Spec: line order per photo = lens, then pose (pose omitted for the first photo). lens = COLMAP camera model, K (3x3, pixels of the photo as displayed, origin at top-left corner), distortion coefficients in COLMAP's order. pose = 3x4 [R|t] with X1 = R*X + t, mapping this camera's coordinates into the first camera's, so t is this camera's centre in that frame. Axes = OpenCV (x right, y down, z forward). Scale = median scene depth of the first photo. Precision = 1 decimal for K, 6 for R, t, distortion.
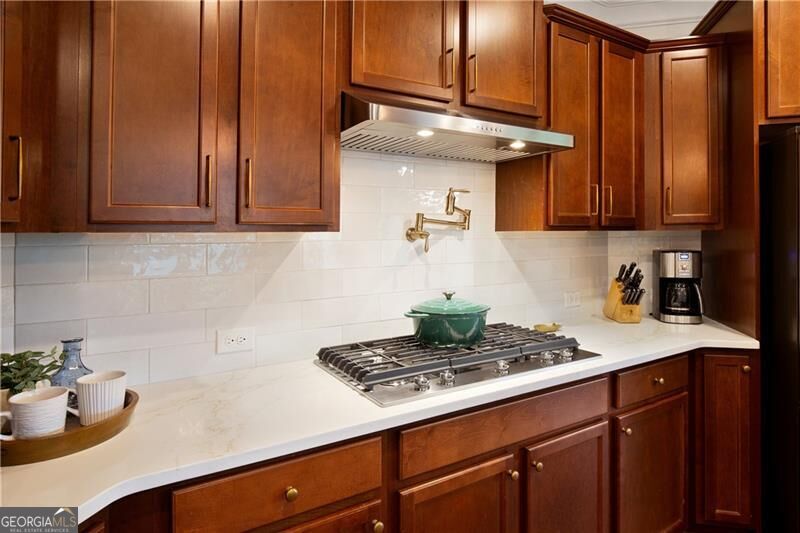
lens RADIAL K [[458.7, 0, 403.2], [0, 458.7, 227.9], [0, 0, 1]] dist [-0.018918, 0.000834]
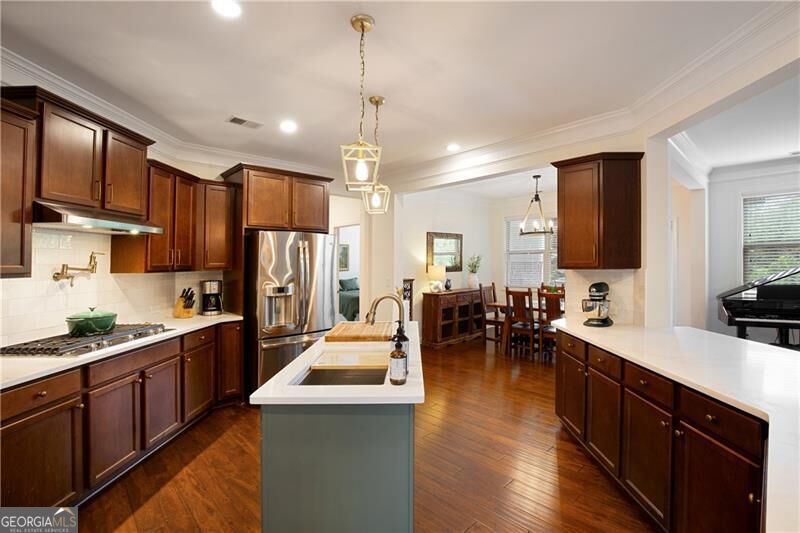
lens RADIAL K [[375.6, 0, 406.5], [0, 375.6, 258.6], [0, 0, 1]] dist [-0.022209, 0.002554]
pose [[0.533730, 0.013935, 0.845540, -0.436923], [-0.007931, 0.999903, -0.011472, -0.046250], [-0.845618, -0.000583, 0.533788, -0.792707]]
